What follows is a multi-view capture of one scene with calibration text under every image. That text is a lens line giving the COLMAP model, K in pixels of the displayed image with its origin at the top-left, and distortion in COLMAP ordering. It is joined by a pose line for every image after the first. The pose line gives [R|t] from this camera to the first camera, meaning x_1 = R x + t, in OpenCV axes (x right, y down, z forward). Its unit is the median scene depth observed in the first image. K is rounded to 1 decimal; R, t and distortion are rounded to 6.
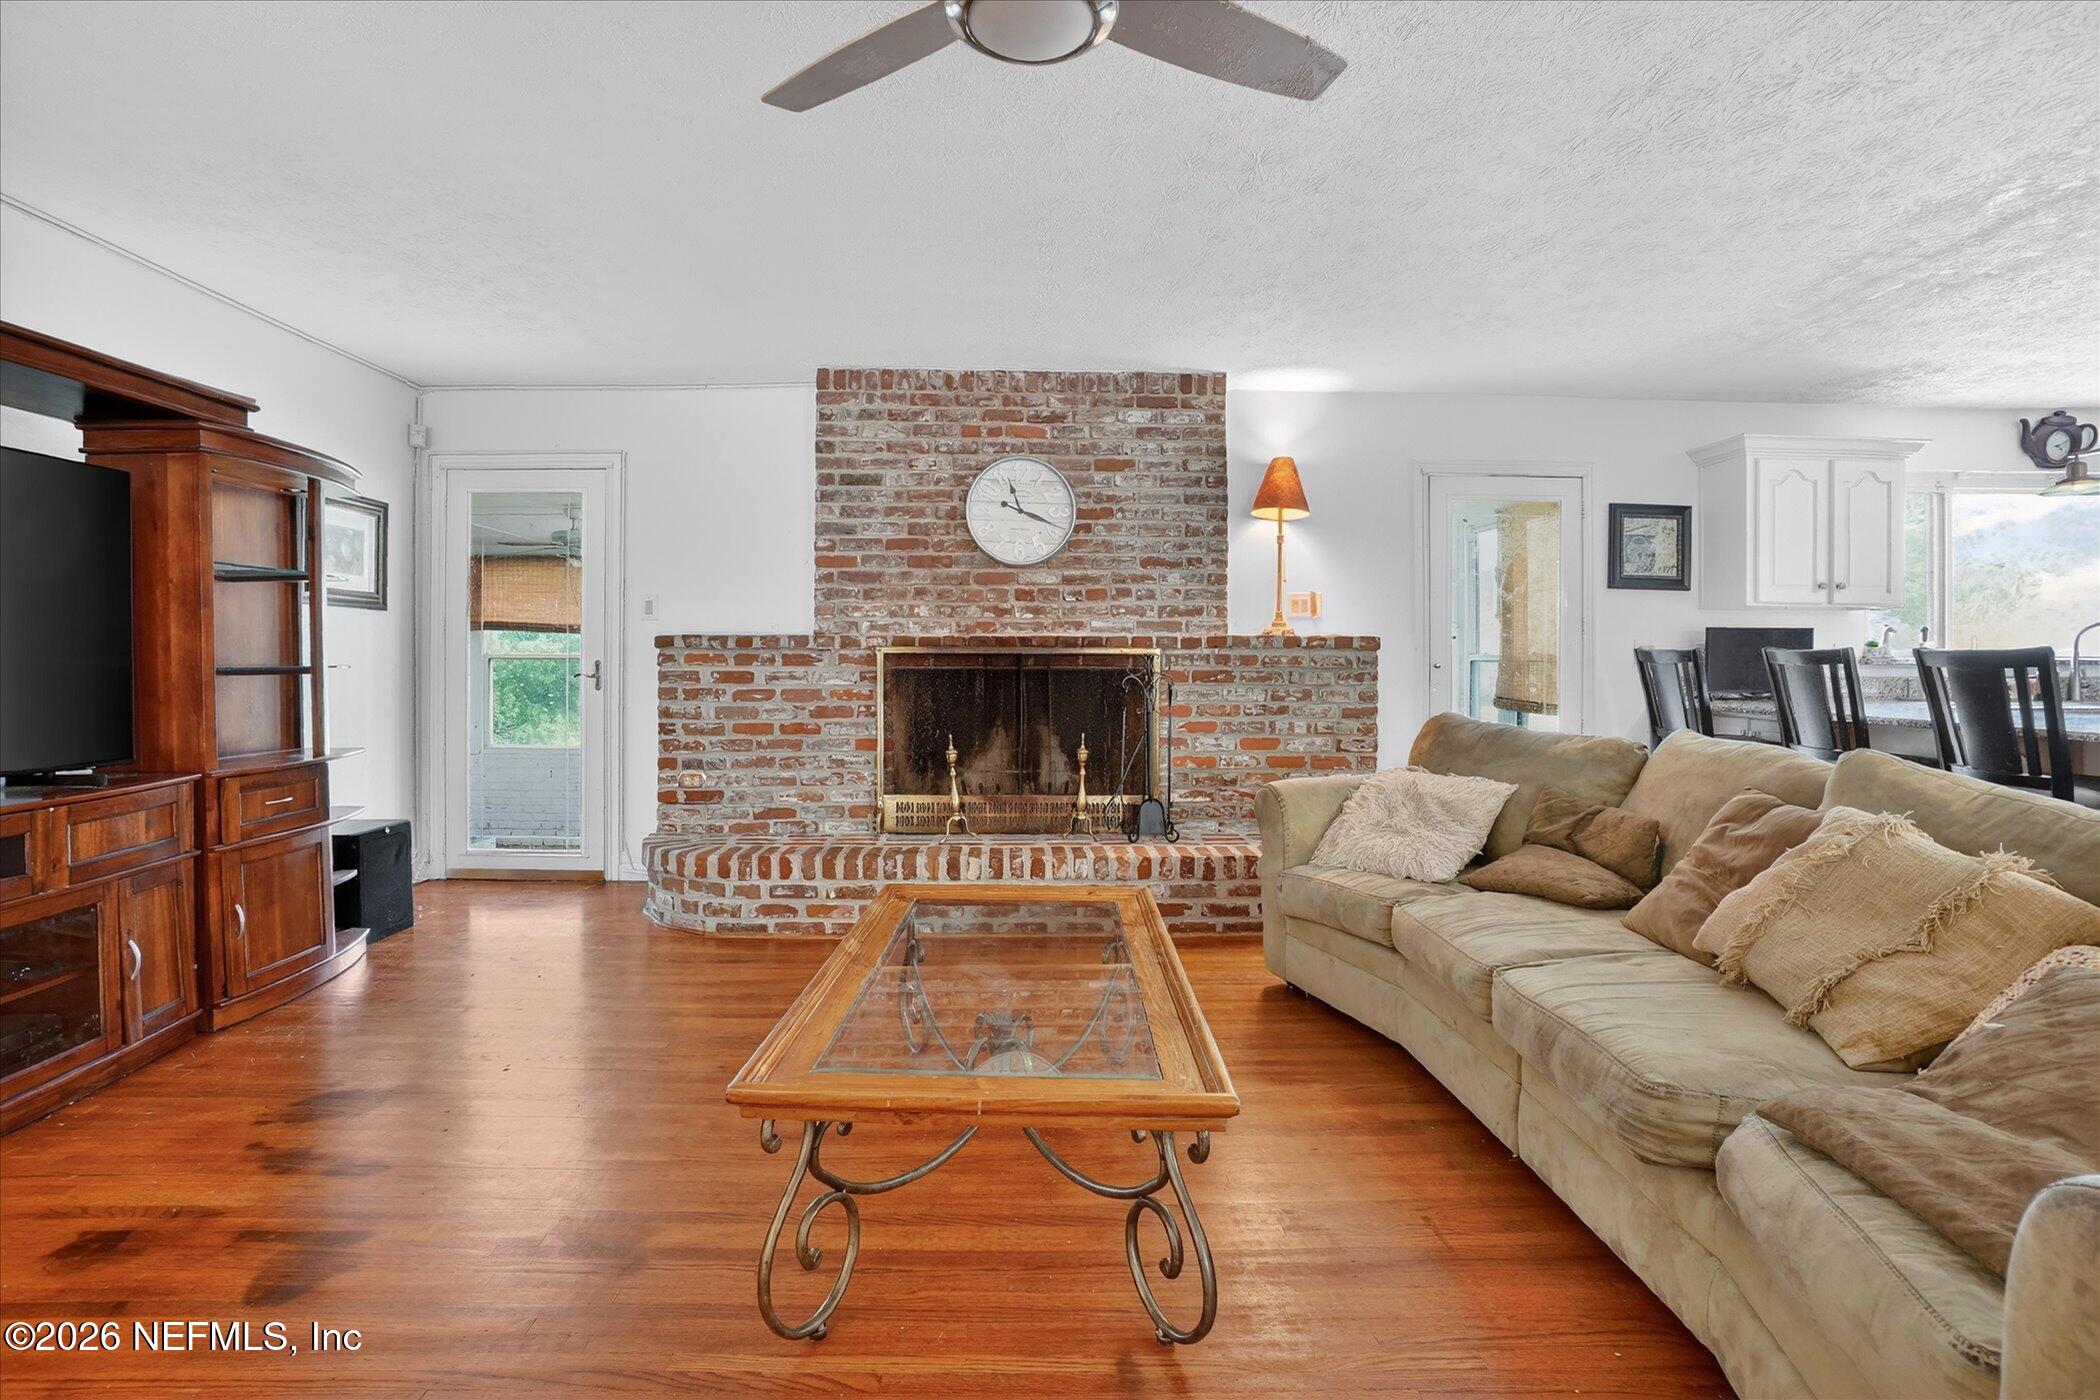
lens RADIAL K [[957.9, 0, 1044.2], [0, 957.9, 664.7], [0, 0, 1]] dist [-0.025471, 0.002863]
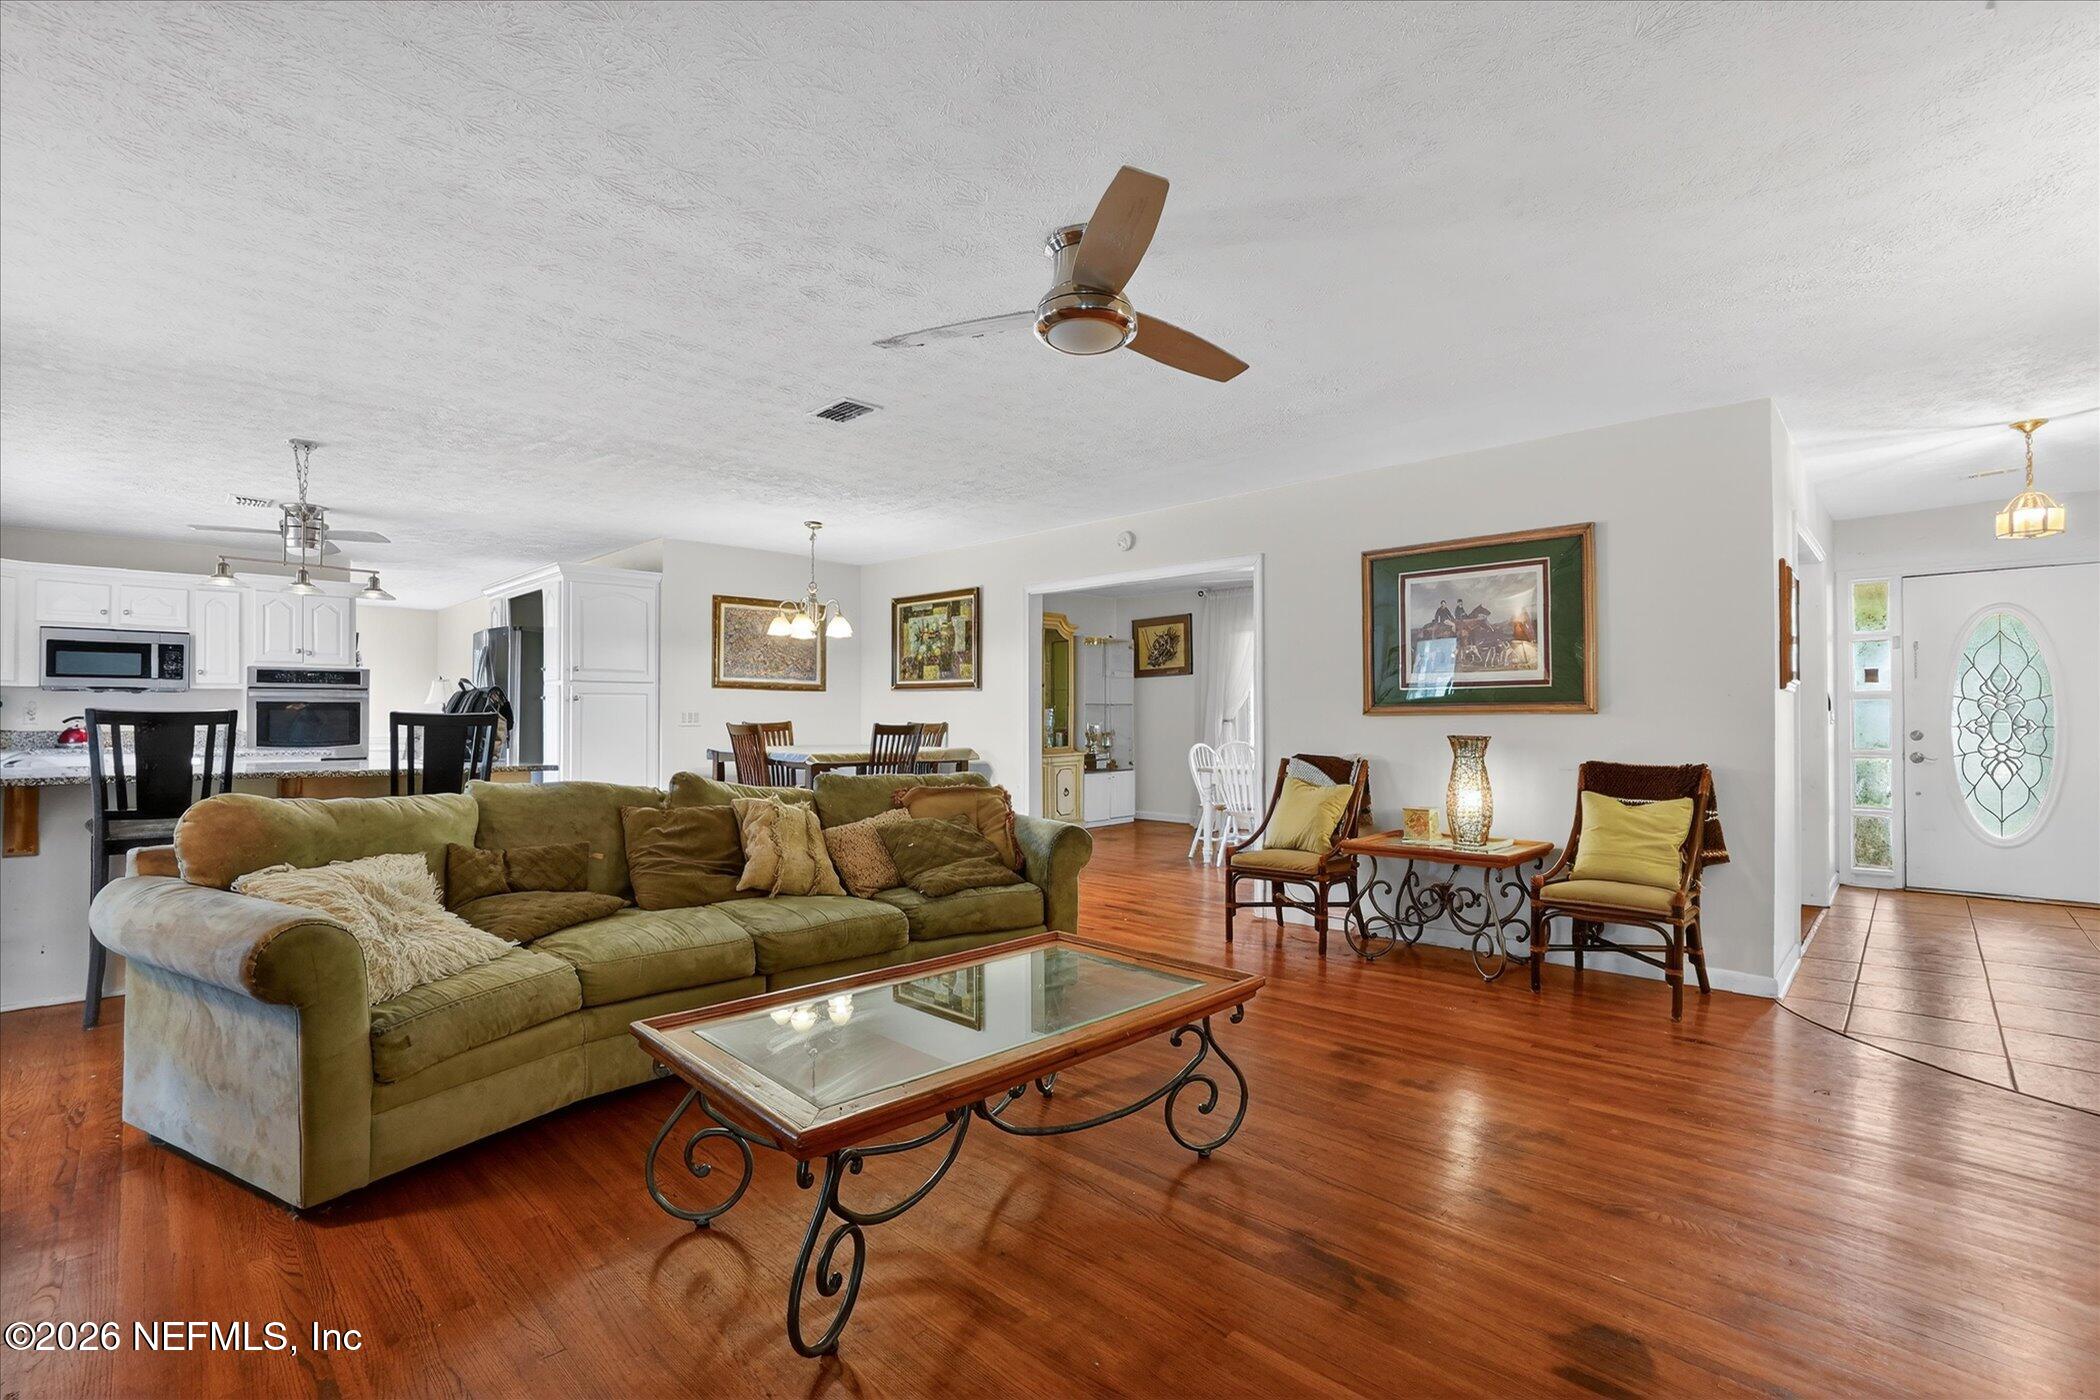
lens RADIAL K [[957.9, 0, 1027.4], [0, 957.9, 711.1], [0, 0, 1]] dist [-0.025471, 0.002863]
pose [[-0.692775, 0.000023, 0.721154, -0.430112], [-0.001837, 0.999997, -0.001797, -0.012158], [-0.721151, -0.002570, -0.692773, 0.837971]]
